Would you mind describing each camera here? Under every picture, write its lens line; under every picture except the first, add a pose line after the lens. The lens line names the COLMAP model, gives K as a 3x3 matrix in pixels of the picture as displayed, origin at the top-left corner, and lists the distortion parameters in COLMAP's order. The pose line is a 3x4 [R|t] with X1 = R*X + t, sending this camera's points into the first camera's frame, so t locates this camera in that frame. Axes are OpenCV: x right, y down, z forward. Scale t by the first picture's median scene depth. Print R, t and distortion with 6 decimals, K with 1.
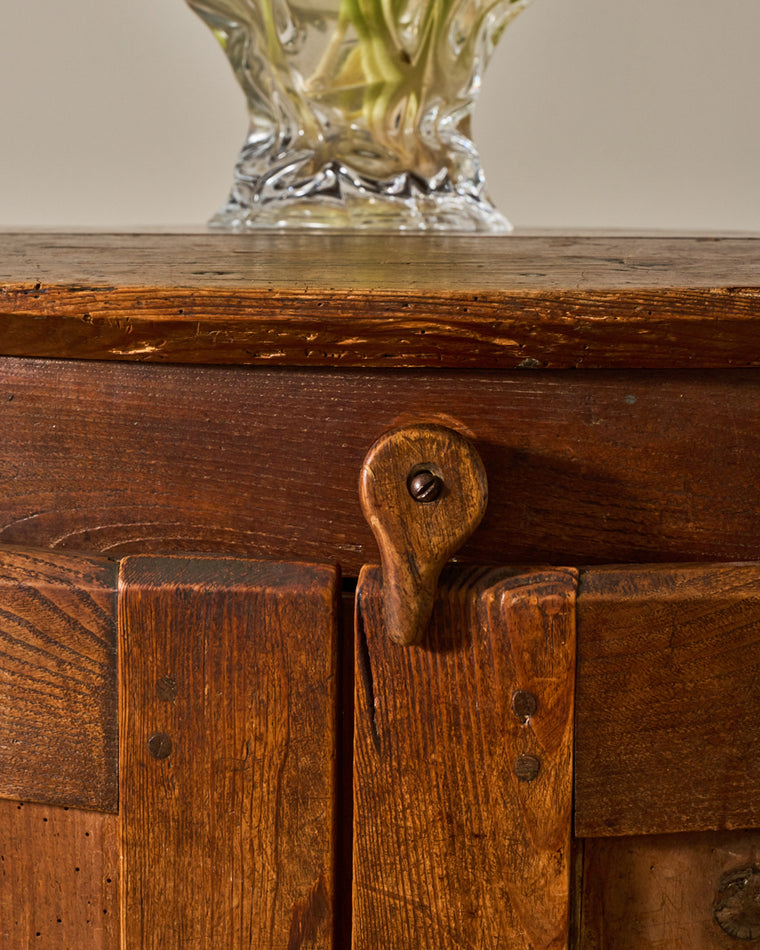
lens RADIAL K [[2068.3, 0, 380.0], [0, 2068.3, 475.0], [0, 0, 1]] dist [-0.053807, 0.109406]
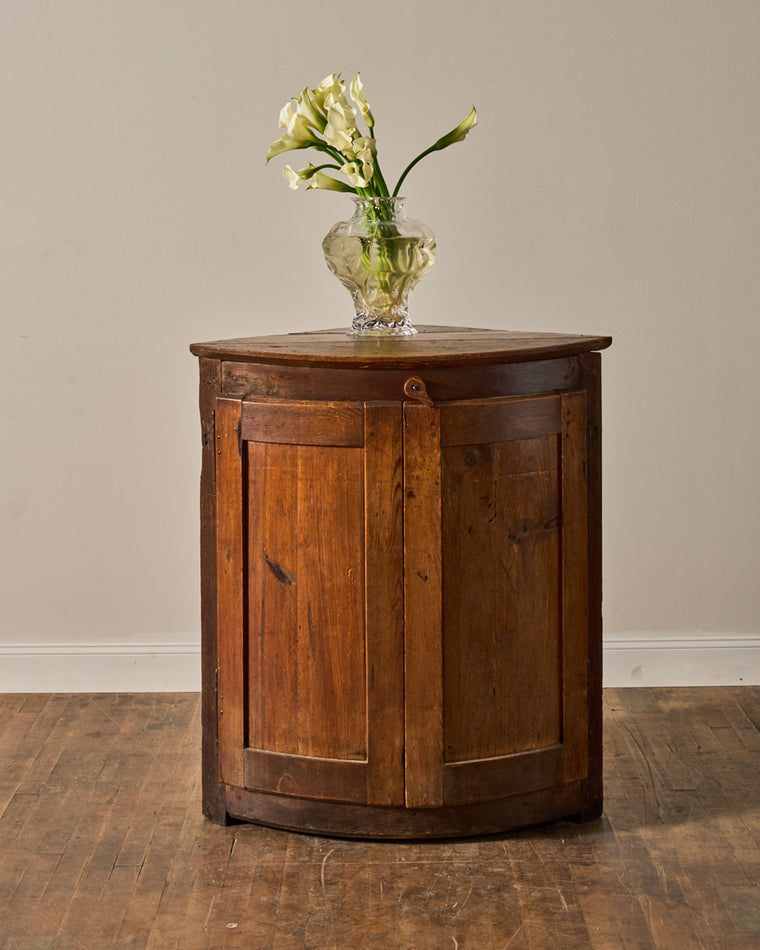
lens RADIAL K [[2068.3, 0, 380.0], [0, 2068.3, 475.0], [0, 0, 1]] dist [-0.053807, 0.109406]
pose [[0.996636, -0.035804, 0.073717, -0.525591], [0.036525, 0.999297, -0.008453, 0.302620], [-0.073362, 0.011117, 0.997243, -4.946055]]
